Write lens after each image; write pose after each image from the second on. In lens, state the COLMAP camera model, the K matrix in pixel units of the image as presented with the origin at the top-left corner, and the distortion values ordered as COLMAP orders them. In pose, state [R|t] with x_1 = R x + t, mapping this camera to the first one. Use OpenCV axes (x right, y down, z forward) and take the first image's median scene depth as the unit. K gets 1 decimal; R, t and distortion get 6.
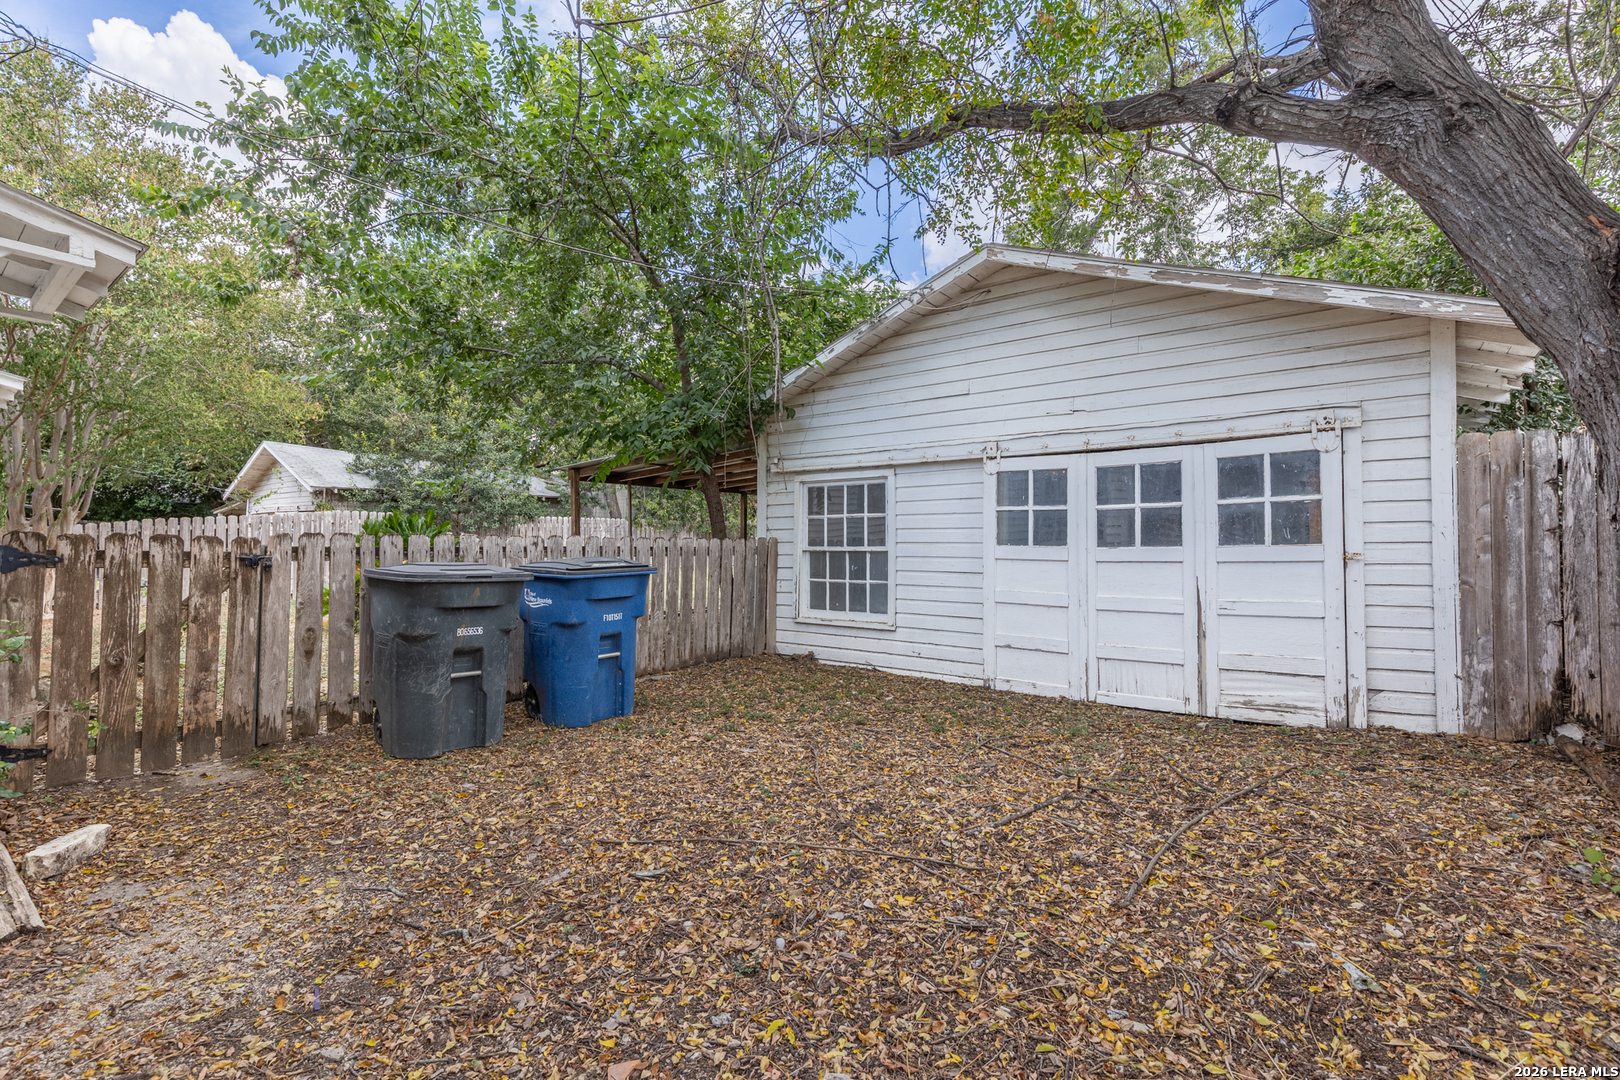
lens RADIAL K [[723.2, 0, 810.0], [0, 723.2, 540.0], [0, 0, 1]] dist [0.000812, 0.000021]
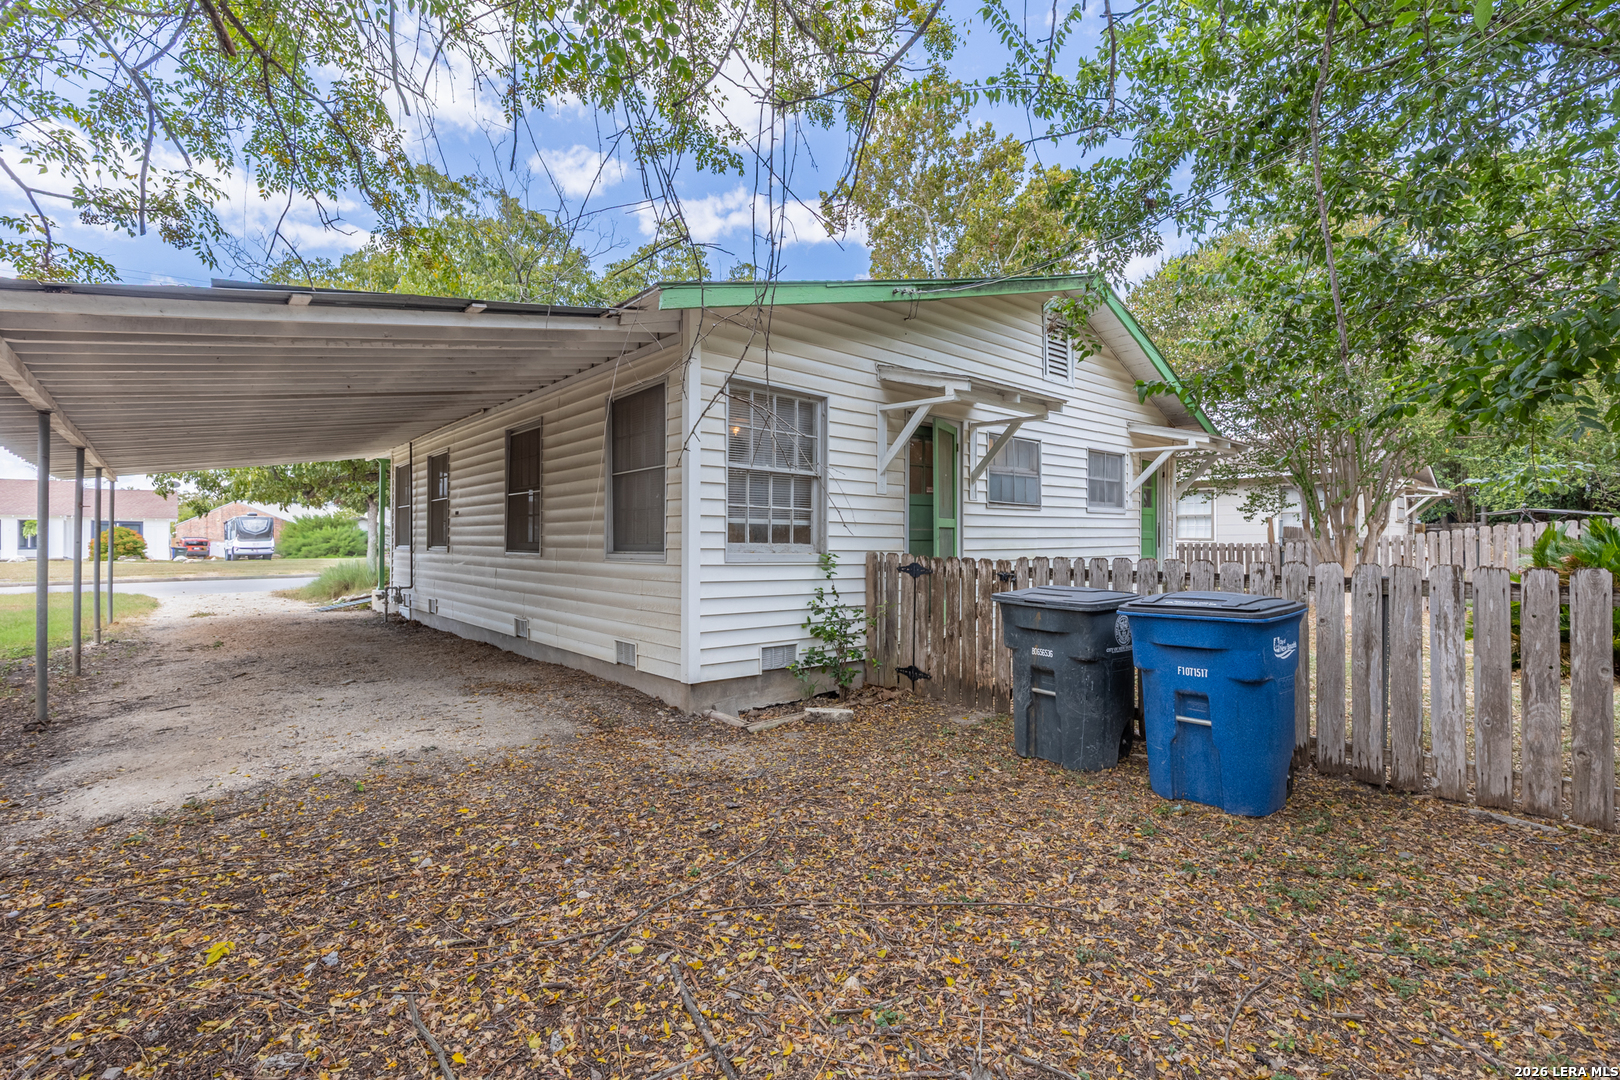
lens RADIAL K [[723.2, 0, 810.0], [0, 723.2, 540.0], [0, 0, 1]] dist [0.000812, 0.000021]
pose [[-0.170048, 0.001477, -0.985435, 0.665485], [0.008736, 0.999962, -0.000009, -0.045354], [0.985397, -0.008610, -0.170055, 0.863064]]
